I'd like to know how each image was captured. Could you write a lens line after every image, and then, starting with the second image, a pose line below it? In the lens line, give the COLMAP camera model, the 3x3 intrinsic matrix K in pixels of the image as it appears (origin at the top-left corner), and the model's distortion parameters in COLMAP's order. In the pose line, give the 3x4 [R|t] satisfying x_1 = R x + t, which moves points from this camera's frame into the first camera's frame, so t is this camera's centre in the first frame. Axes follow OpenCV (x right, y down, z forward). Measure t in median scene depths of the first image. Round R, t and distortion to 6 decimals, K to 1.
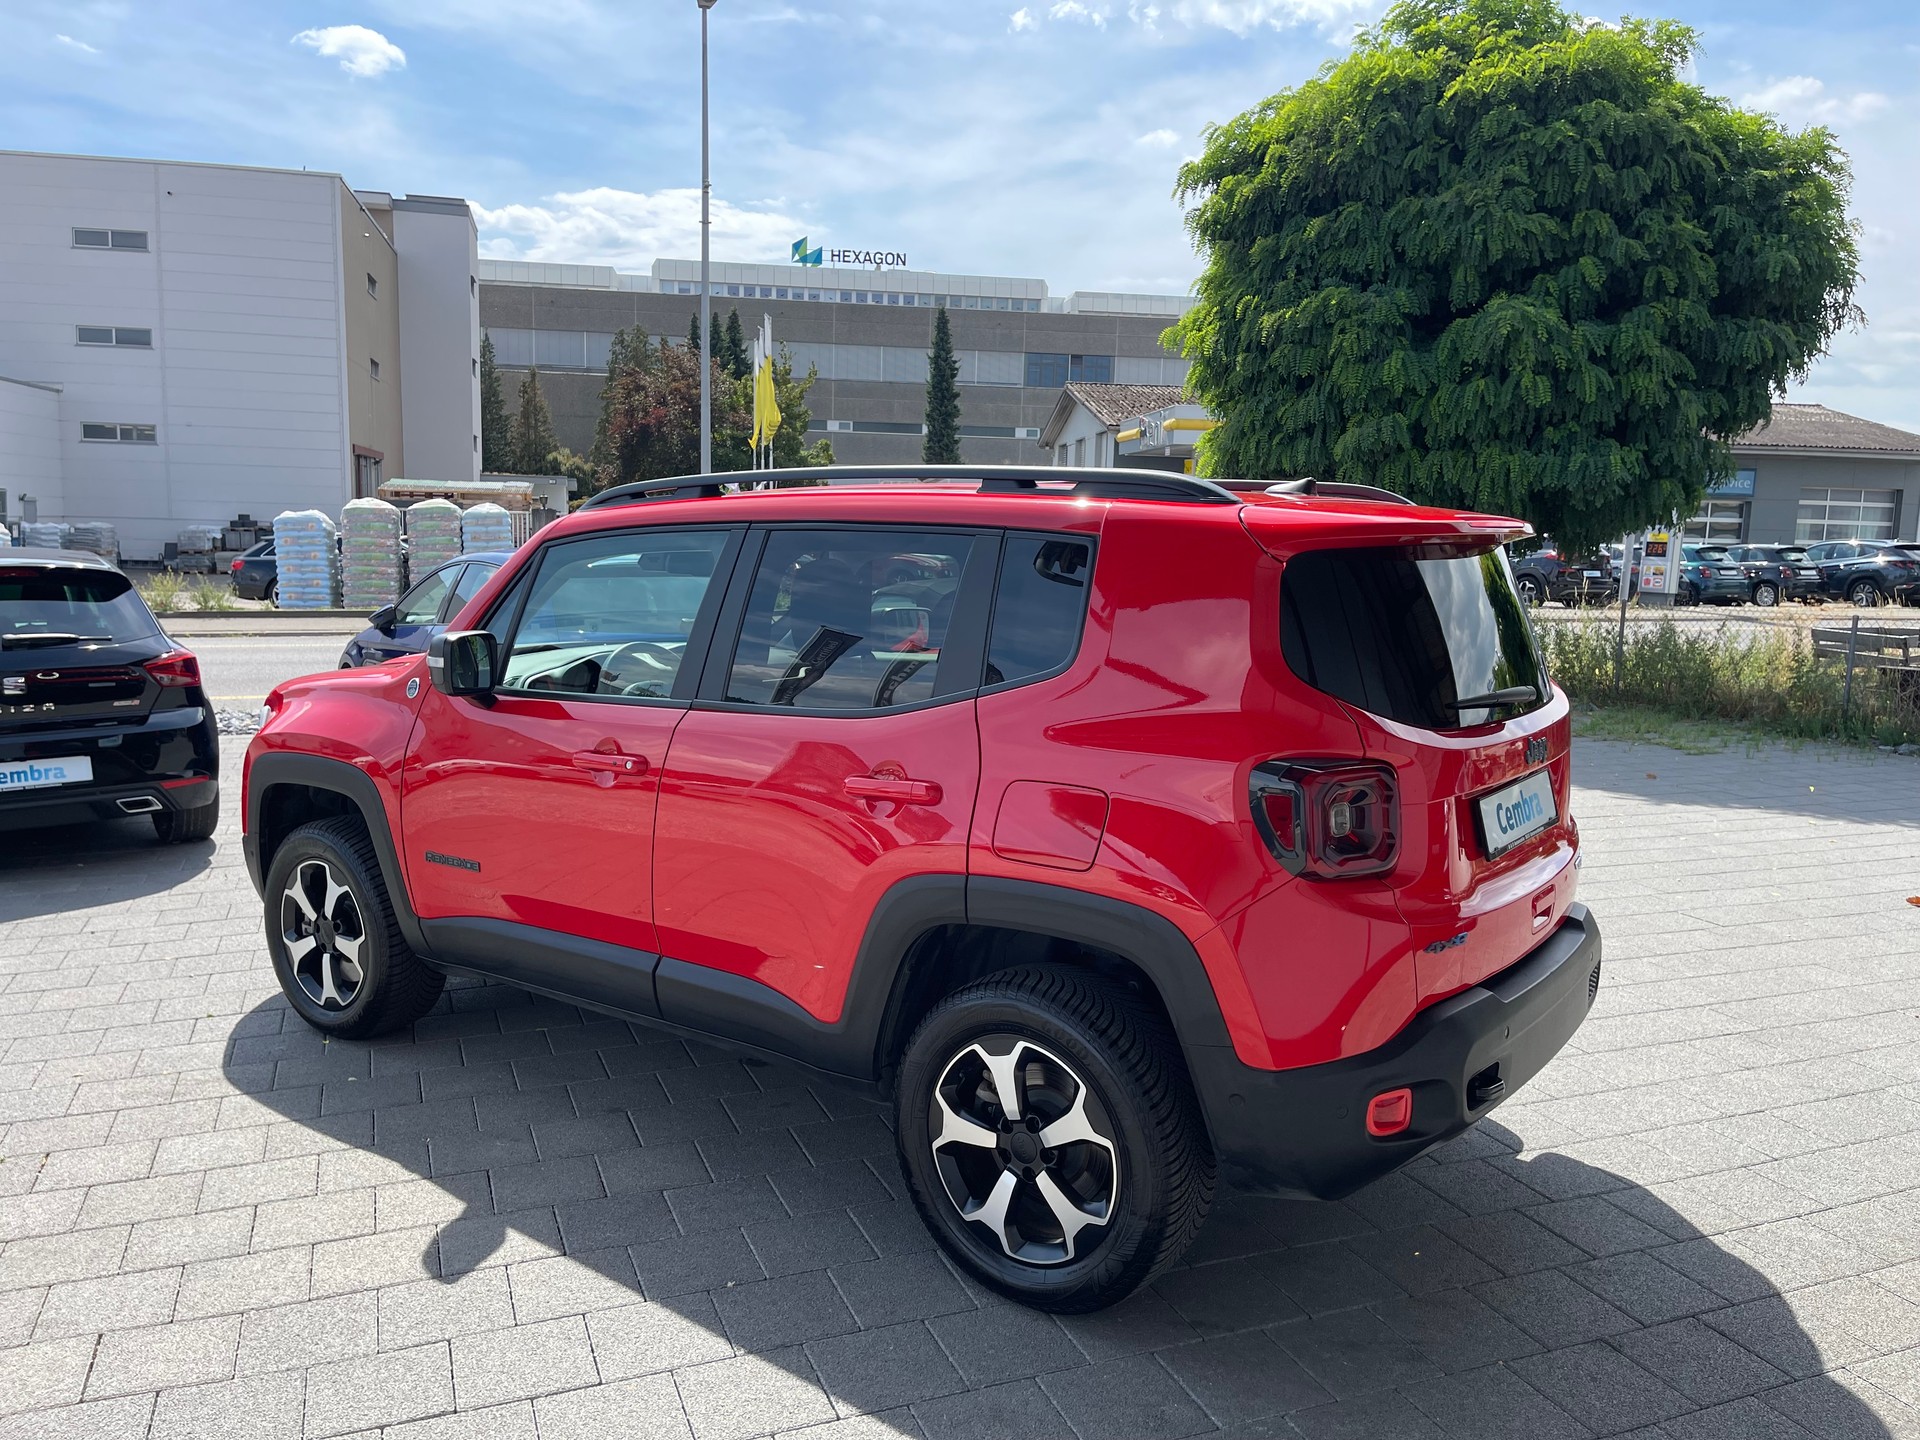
lens RADIAL K [[1427.2, 0, 945.5], [0, 1427.2, 709.1], [0, 0, 1]] dist [0.058159, -0.074033]
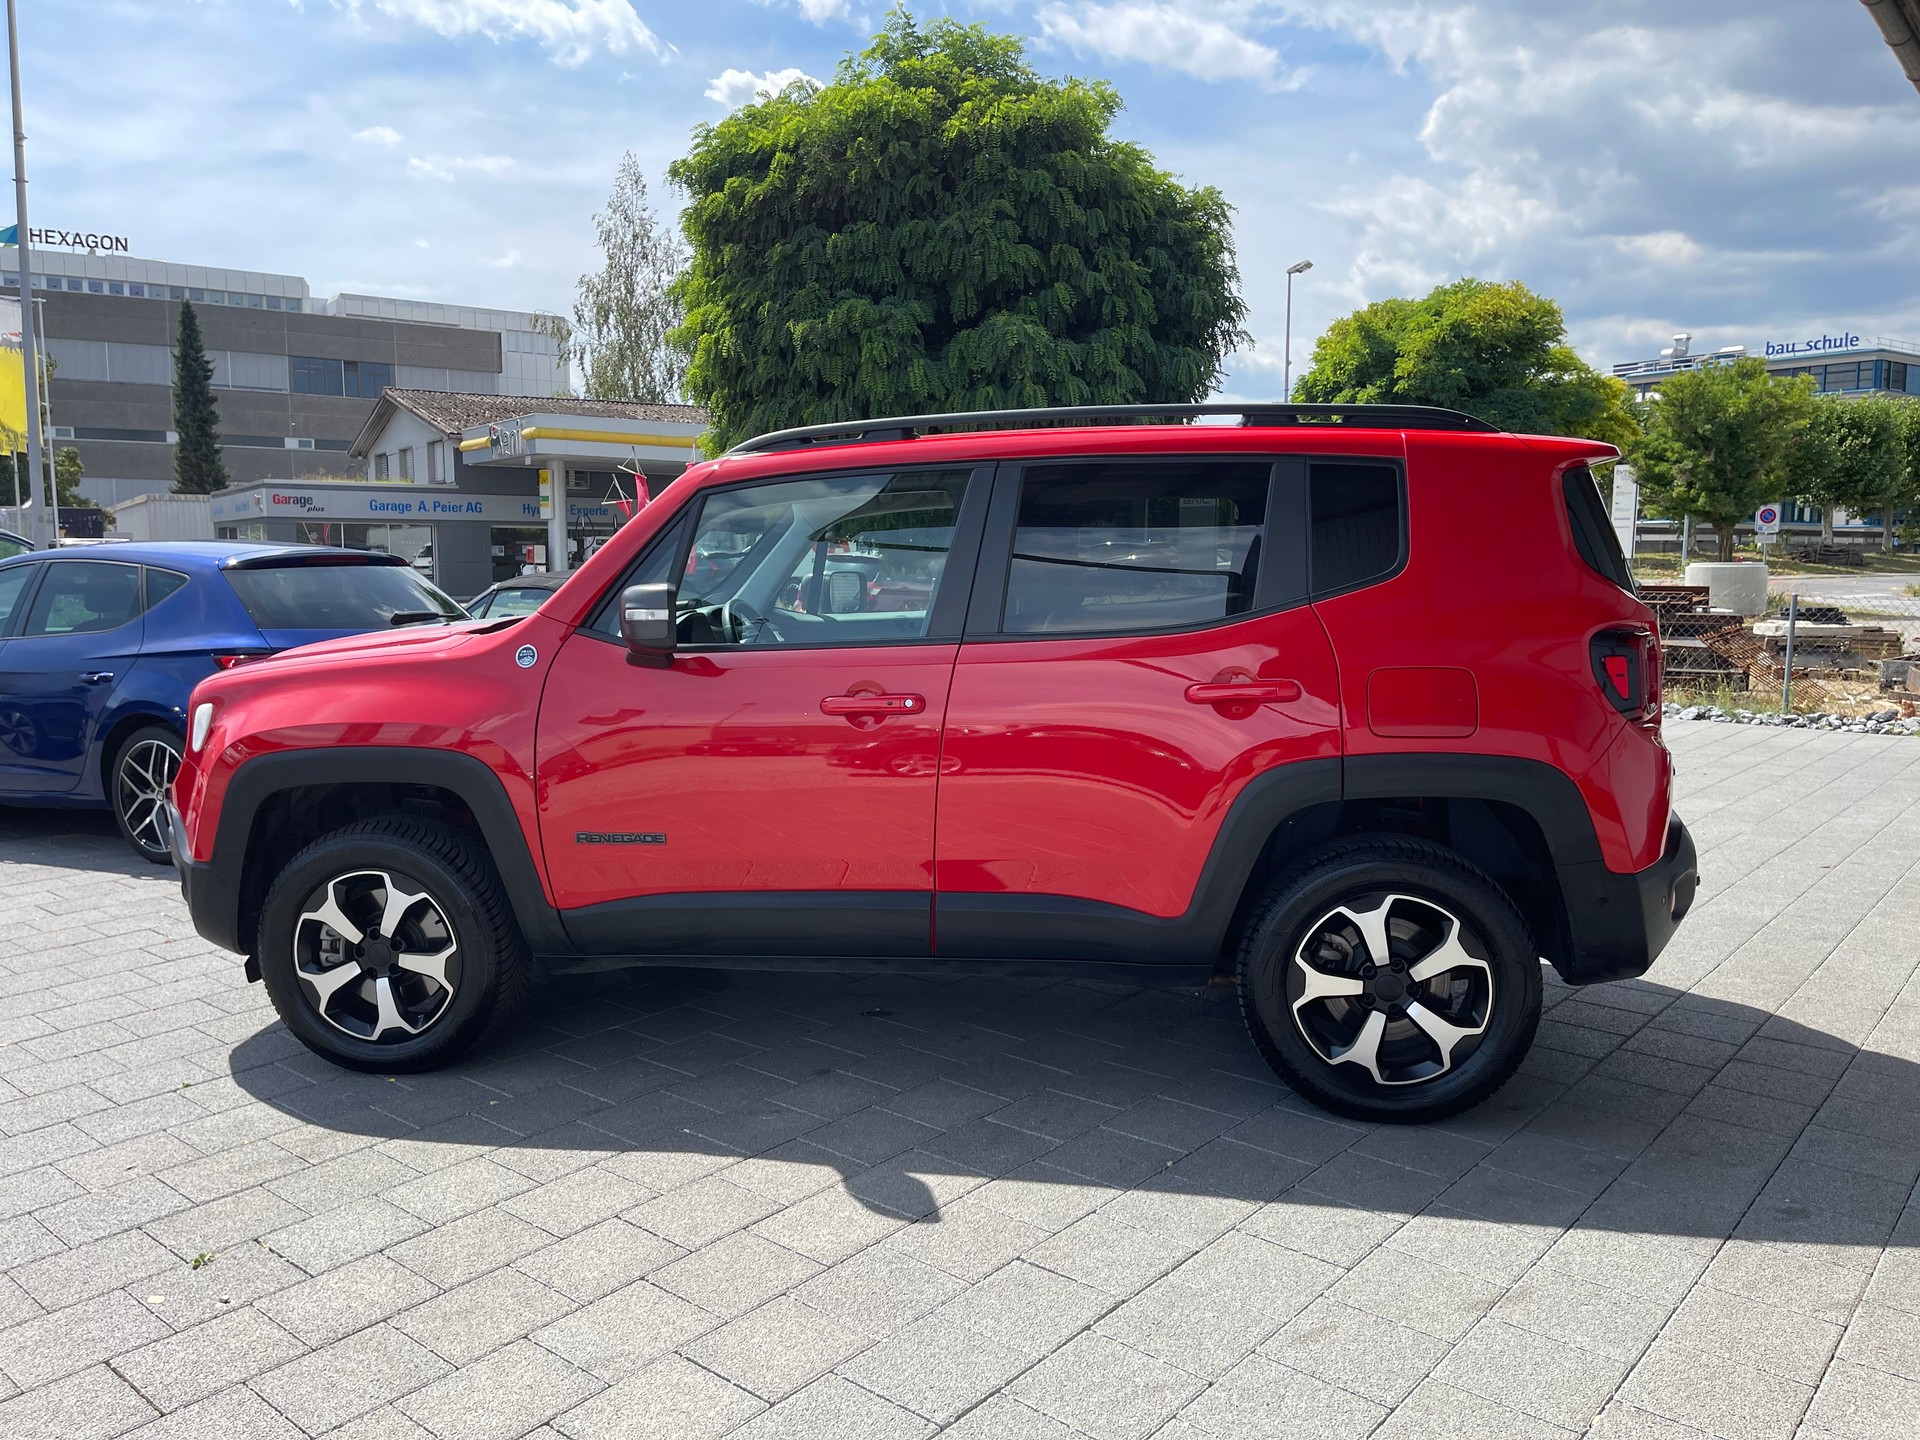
lens RADIAL K [[1427.2, 0, 936.9], [0, 1427.2, 700.6], [0, 0, 1]] dist [0.058159, -0.074033]
pose [[0.888827, -0.069460, 0.452948, -0.190865], [0.077043, 0.997026, 0.001711, 0.010701], [-0.451720, 0.033376, 0.891535, 0.029623]]
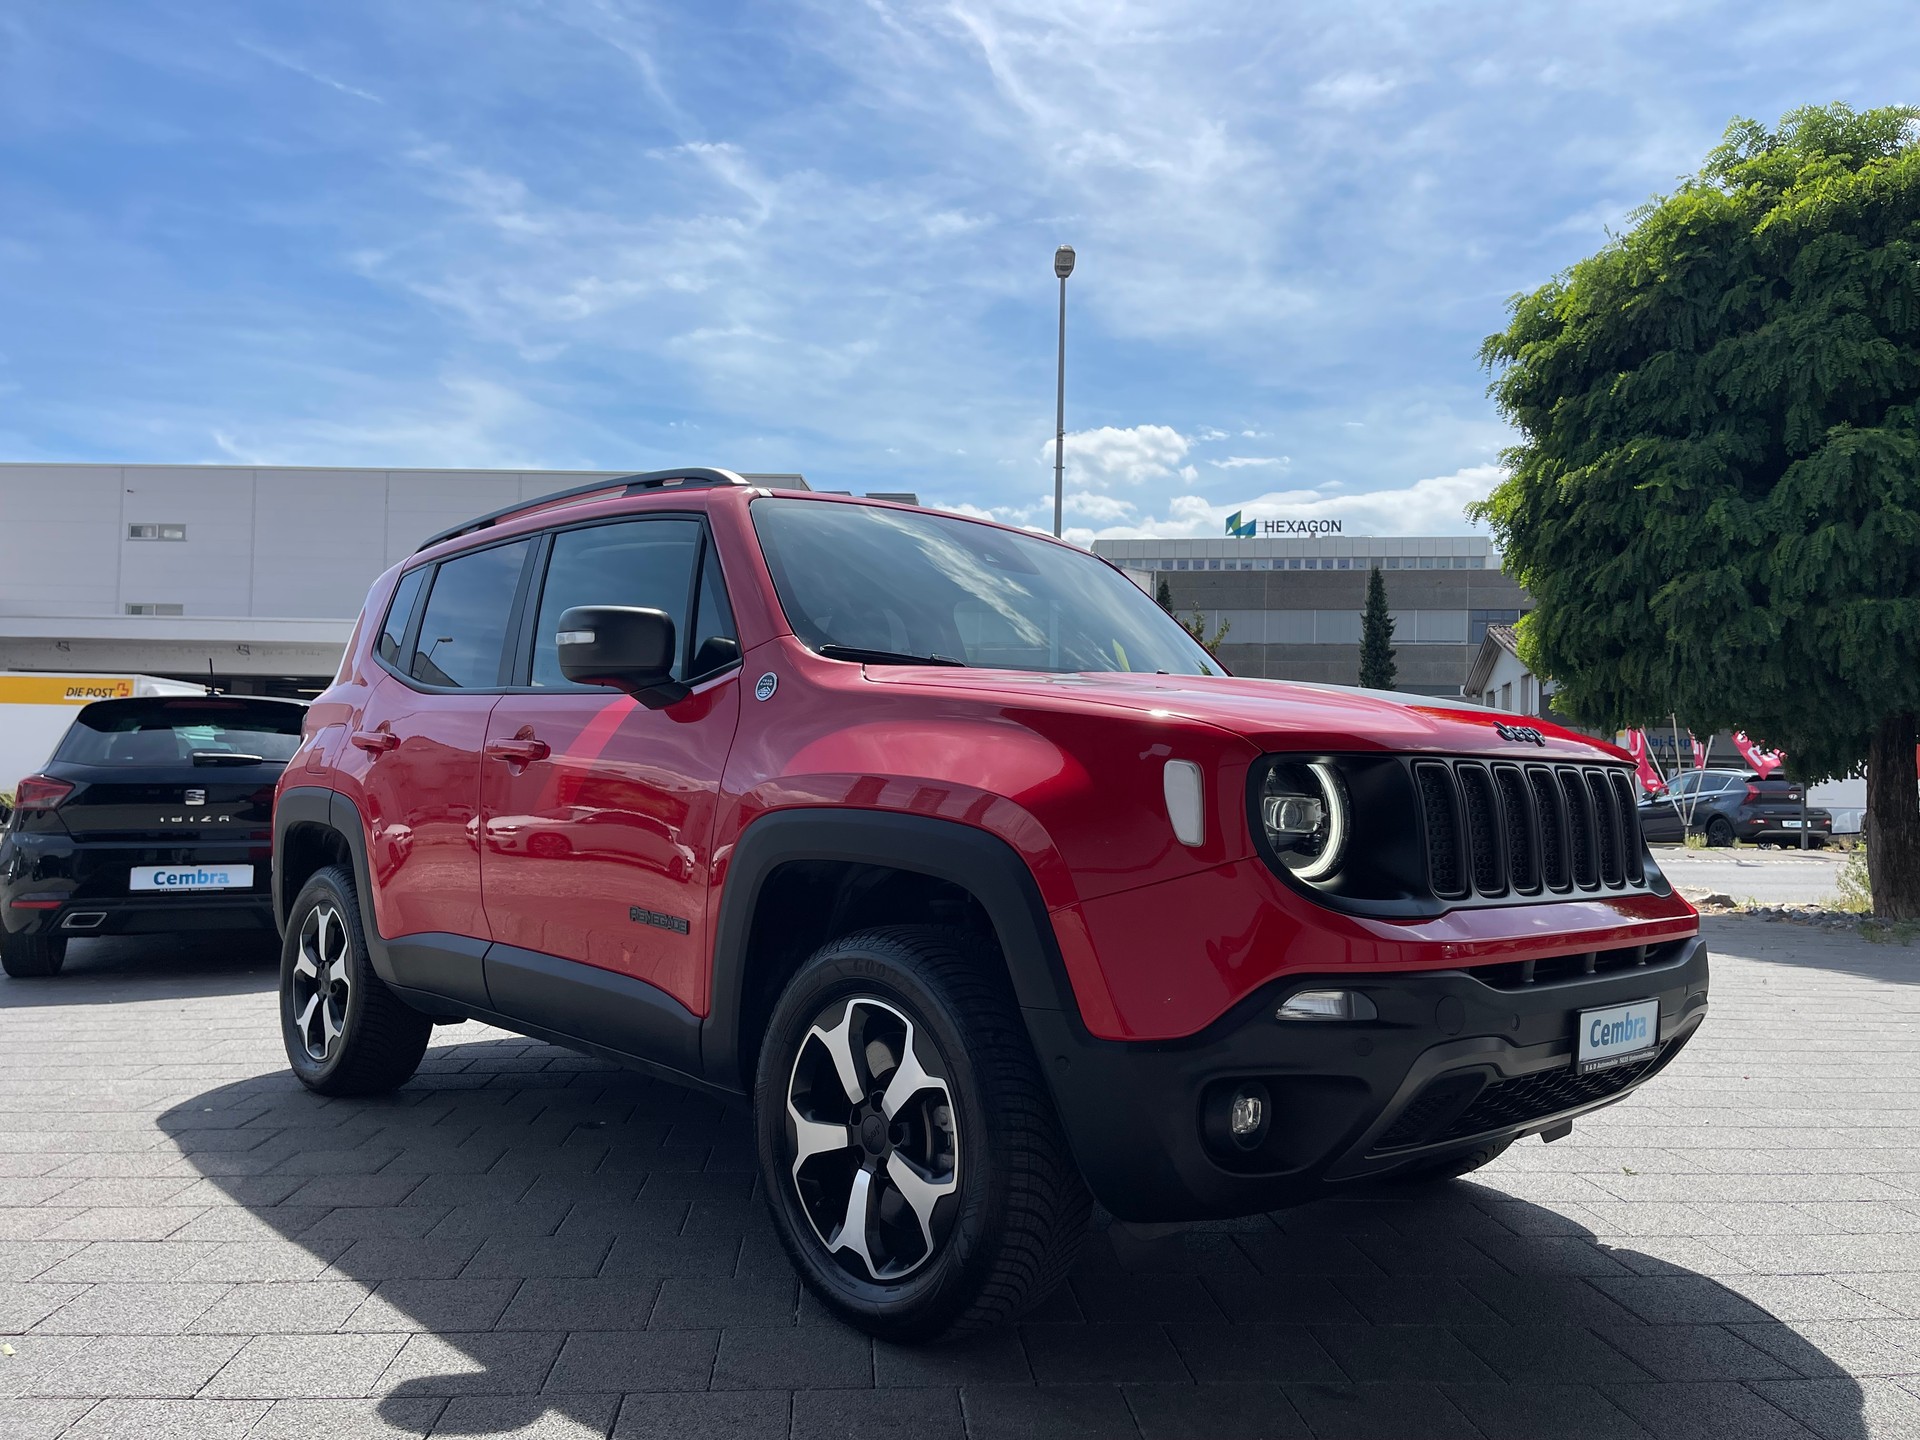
lens RADIAL K [[1427.2, 0, 958.5], [0, 1427.2, 723.3], [0, 0, 1]] dist [0.058159, -0.074033]
pose [[0.956665, -0.016815, -0.290704, 0.127491], [-0.034178, 0.984947, -0.169444, 0.050728], [0.289177, 0.172037, 0.941690, 0.060772]]
